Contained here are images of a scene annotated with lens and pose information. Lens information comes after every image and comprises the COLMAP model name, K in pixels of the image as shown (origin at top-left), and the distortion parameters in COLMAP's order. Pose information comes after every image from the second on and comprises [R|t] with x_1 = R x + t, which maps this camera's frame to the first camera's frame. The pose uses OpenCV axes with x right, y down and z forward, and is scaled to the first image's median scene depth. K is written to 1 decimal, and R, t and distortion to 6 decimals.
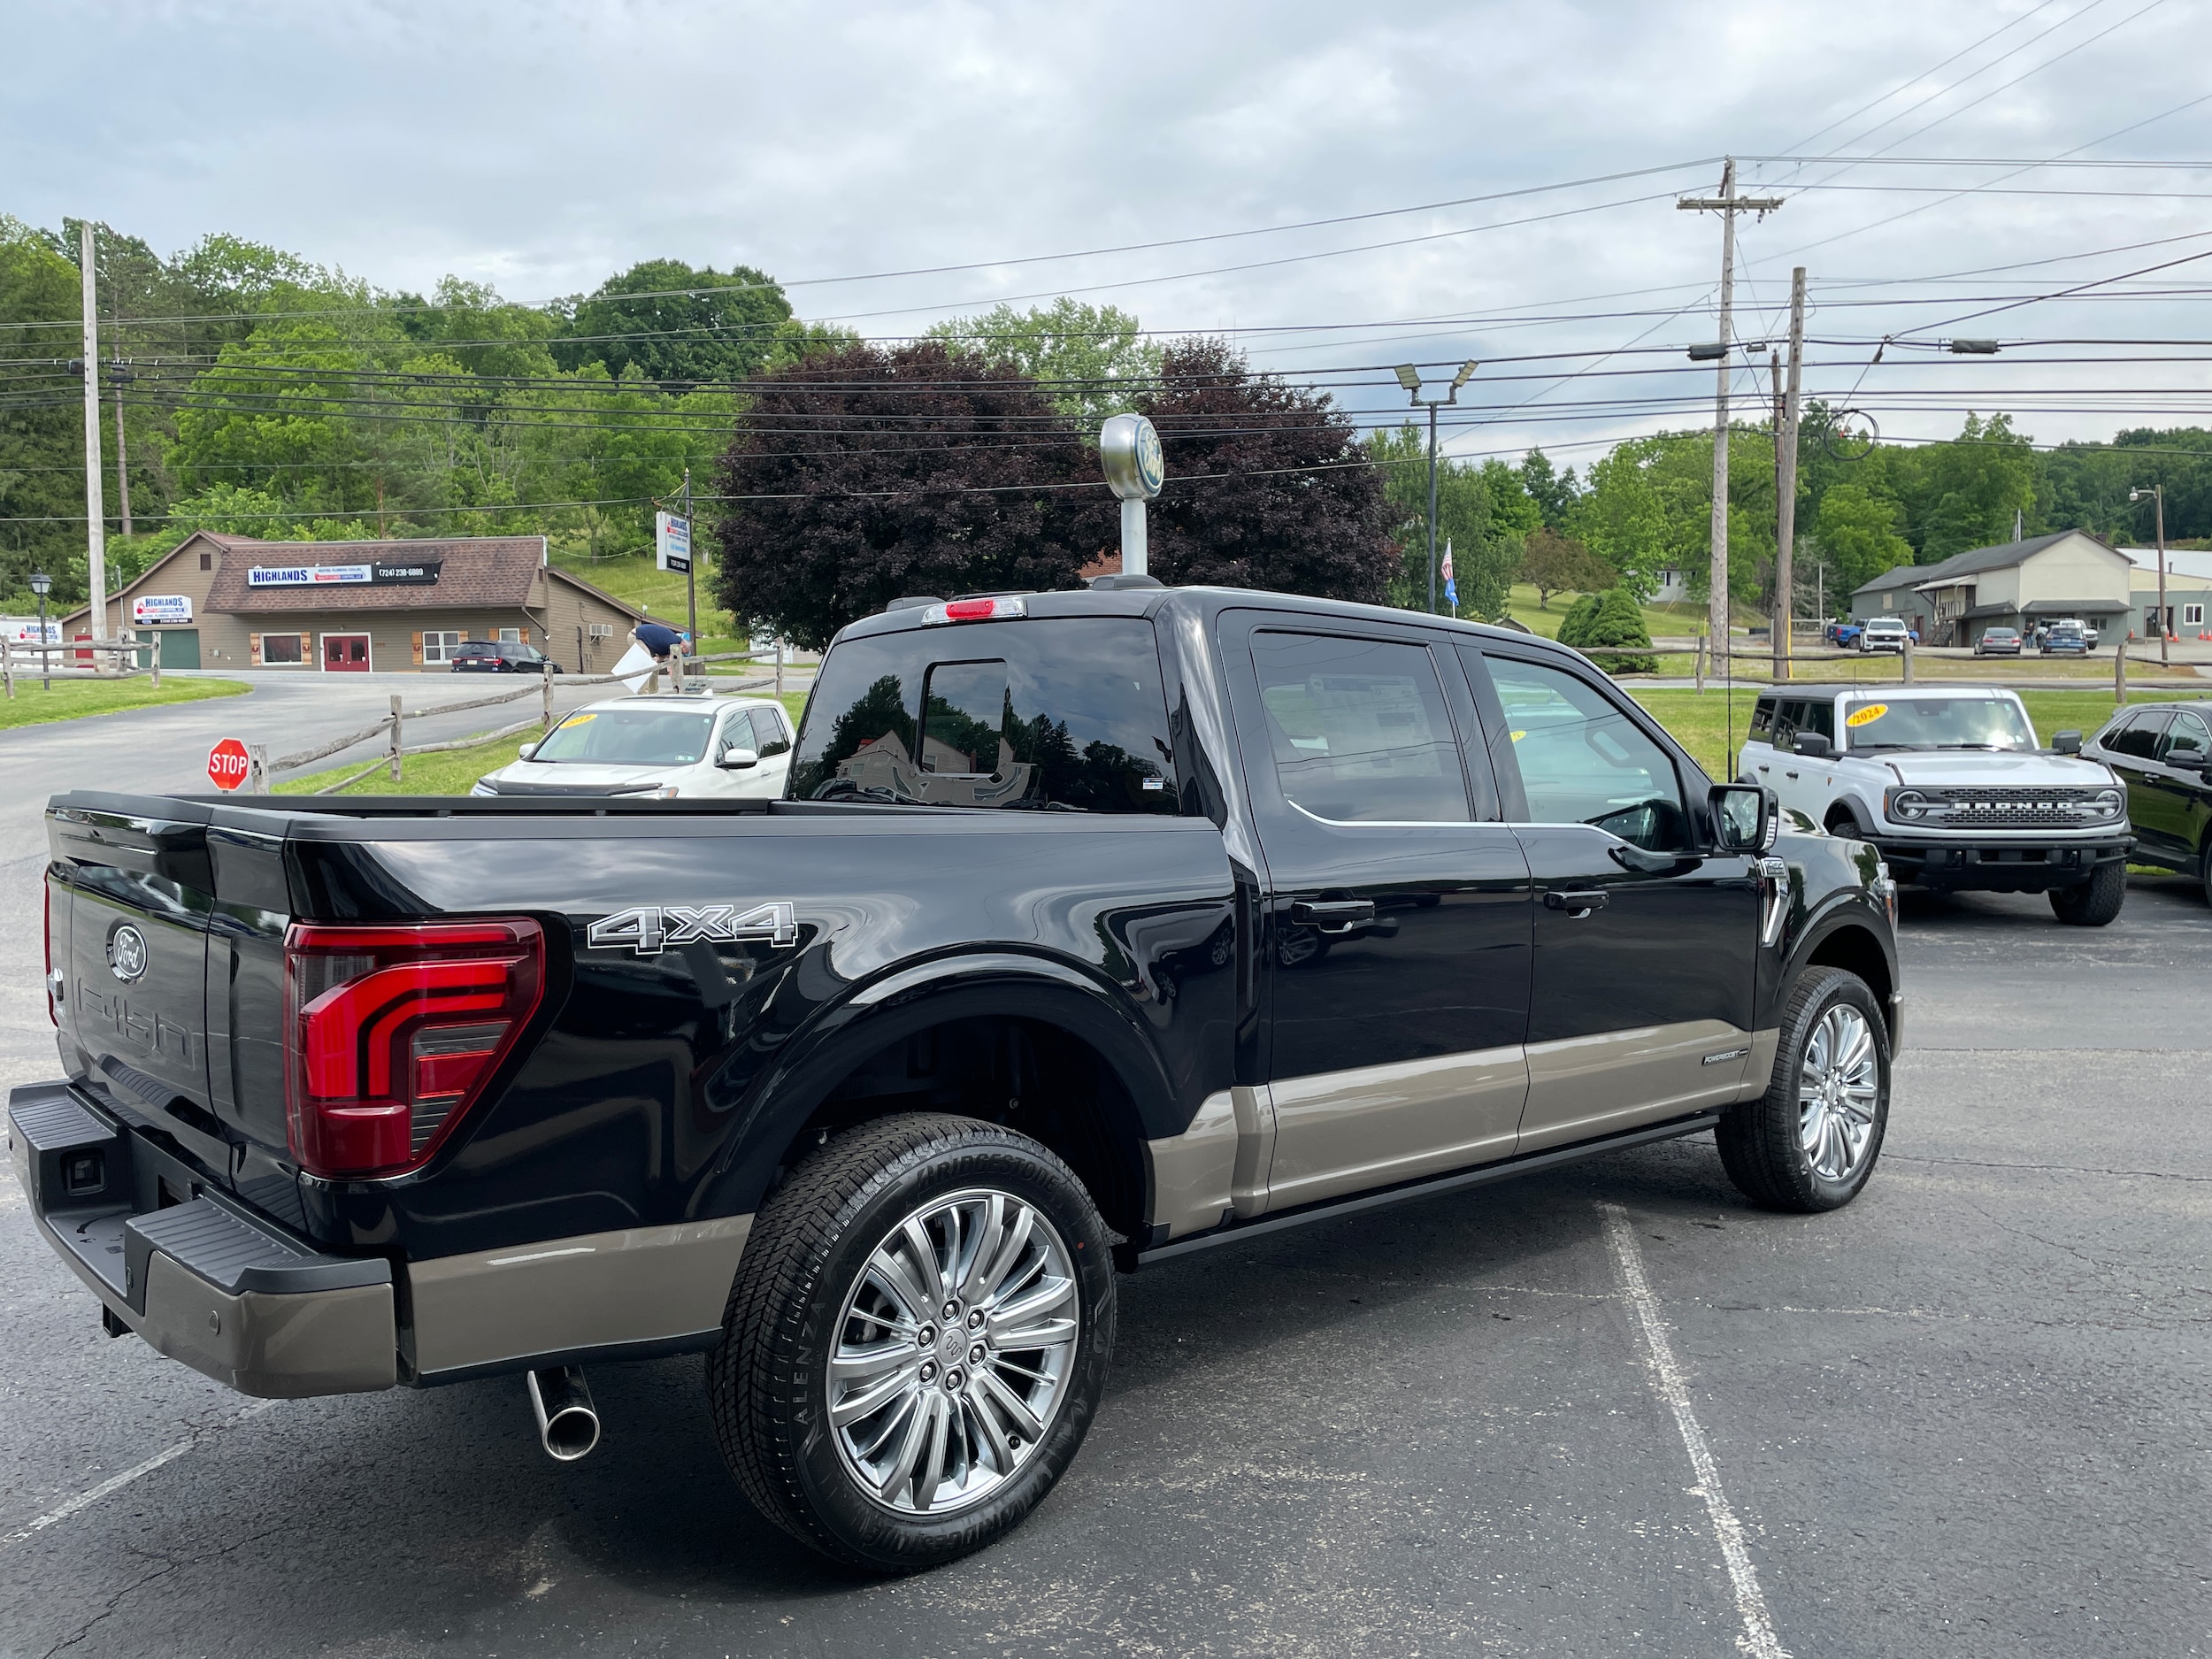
lens RADIAL K [[1660.5, 0, 1115.6], [0, 1660.5, 842.6], [0, 0, 1]] dist [0.089365, -0.110853]
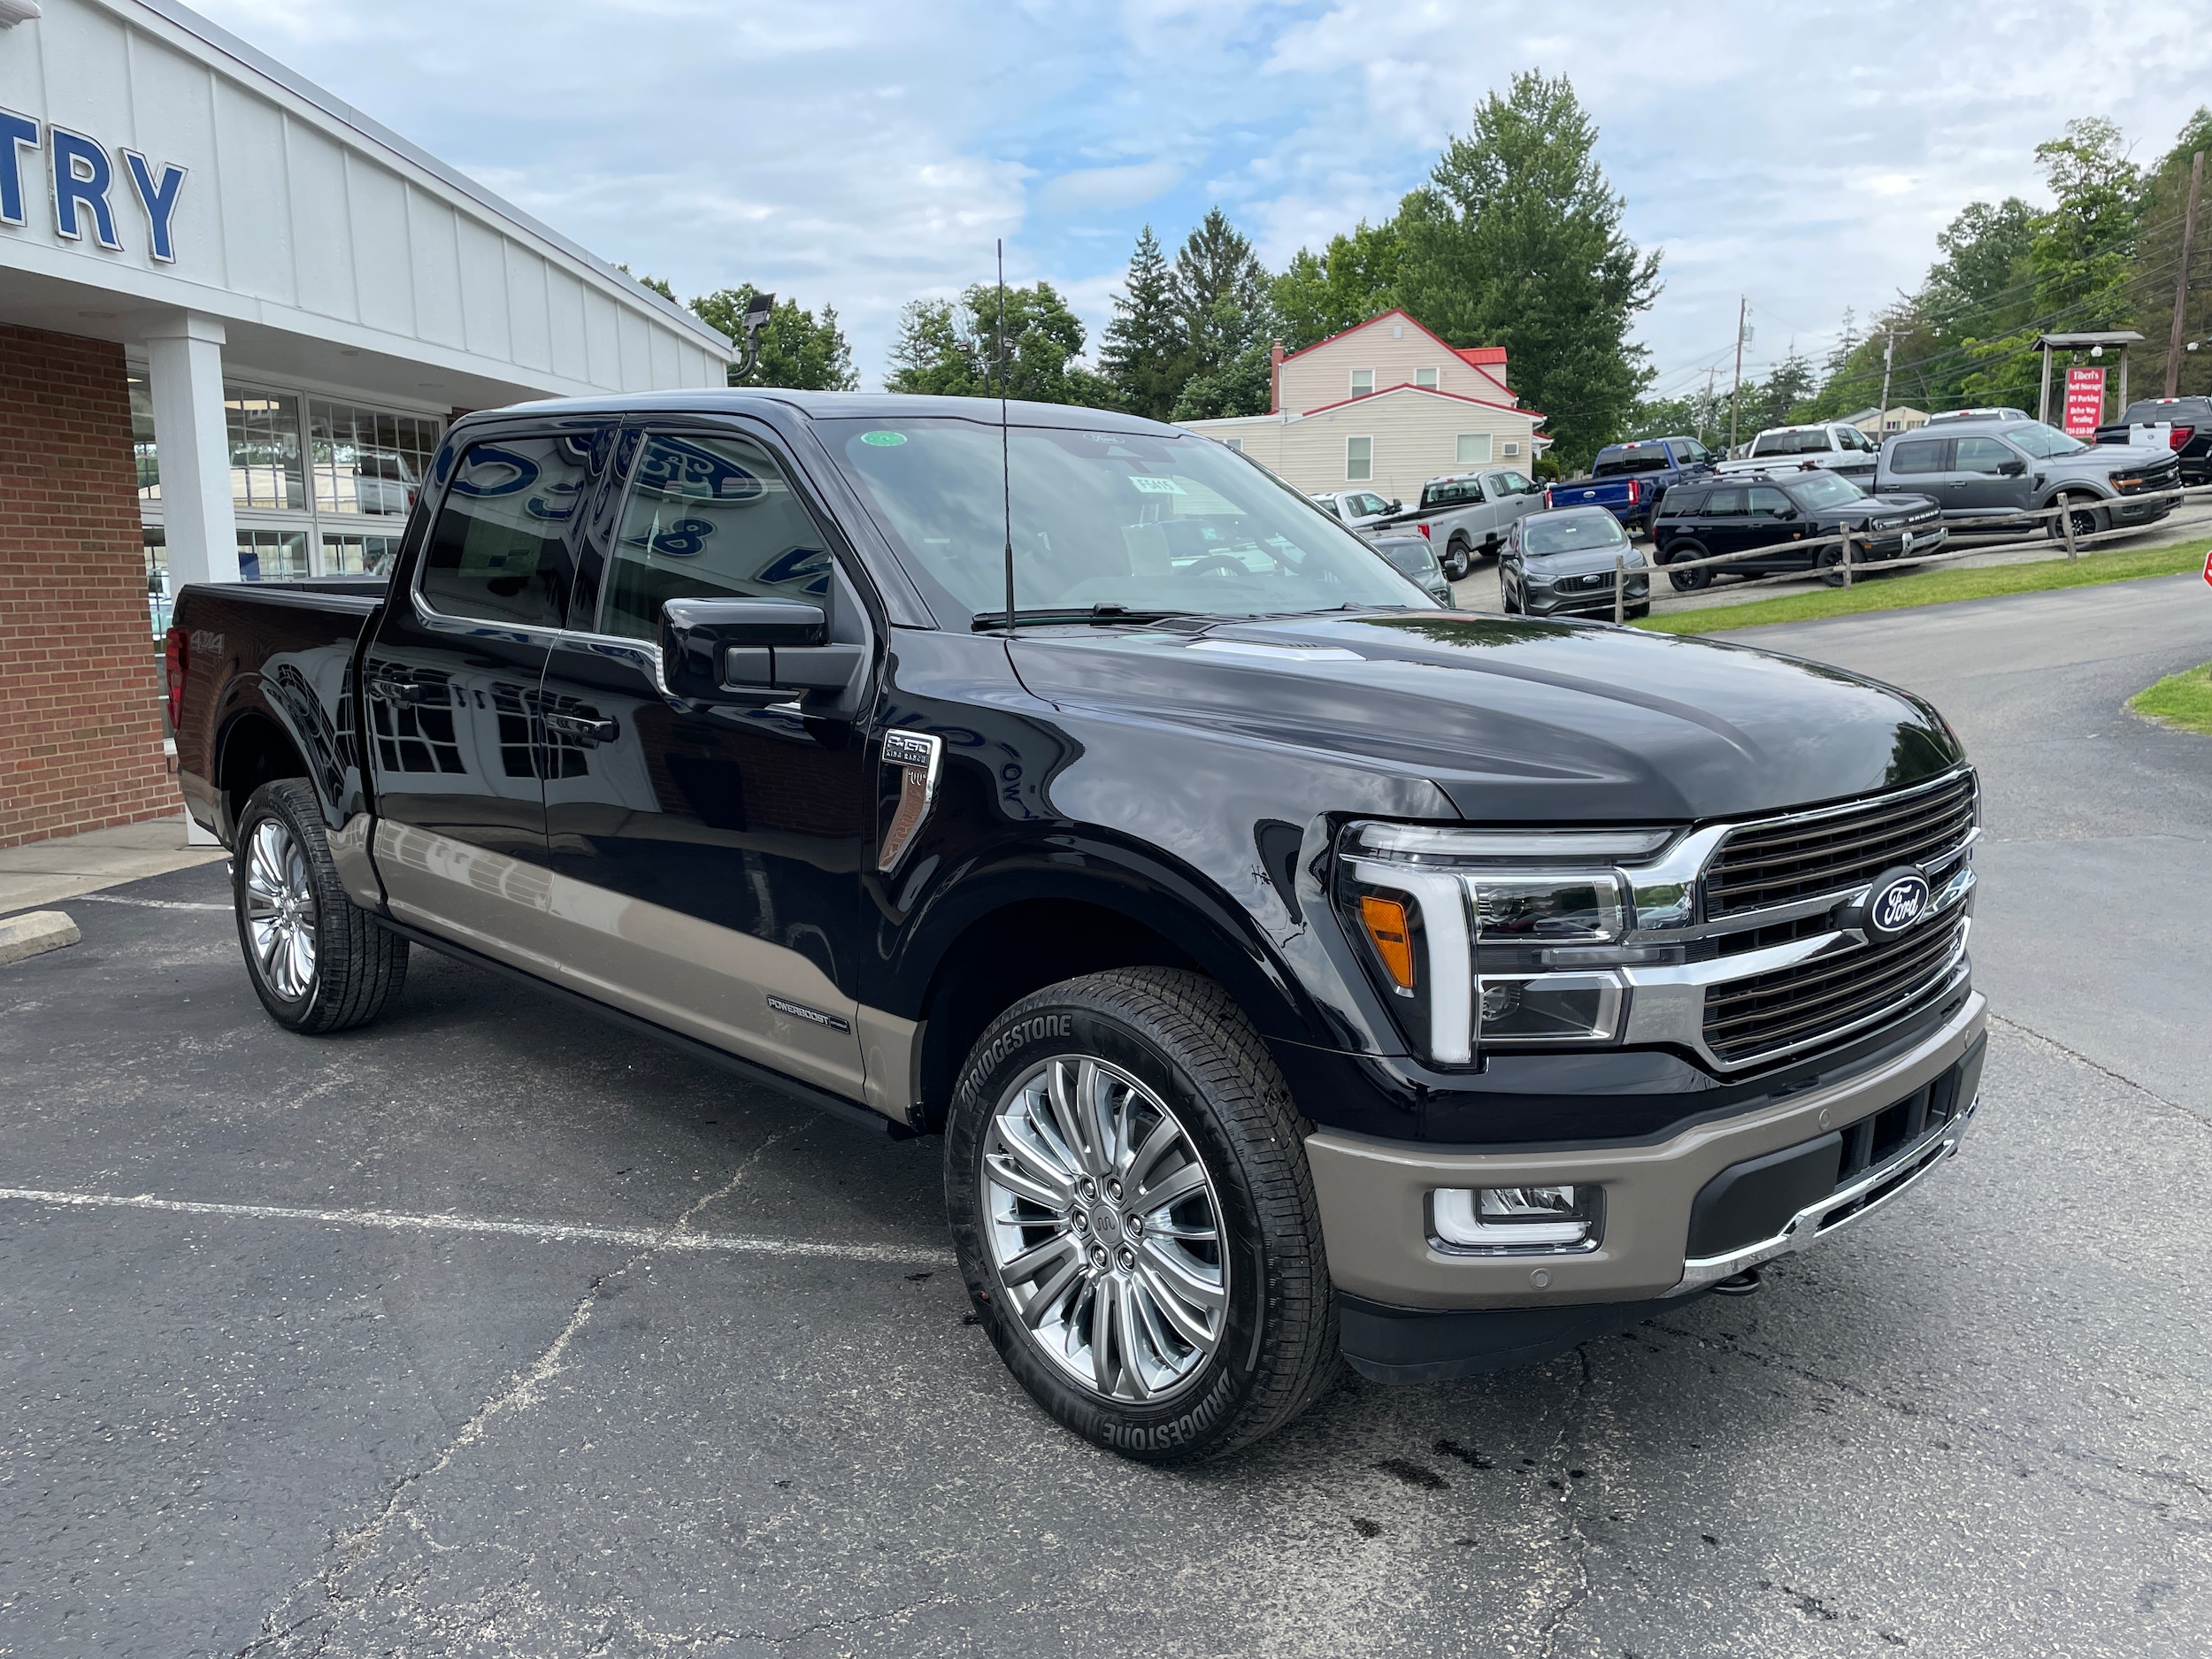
lens RADIAL K [[1660.5, 0, 1104.1], [0, 1660.5, 848.6], [0, 0, 1]] dist [0.089365, -0.110853]
pose [[0.042020, 0.165844, -0.985256, 0.079779], [-0.048968, 0.985284, 0.163761, -0.003996], [0.997916, 0.041365, 0.049522, 0.085995]]
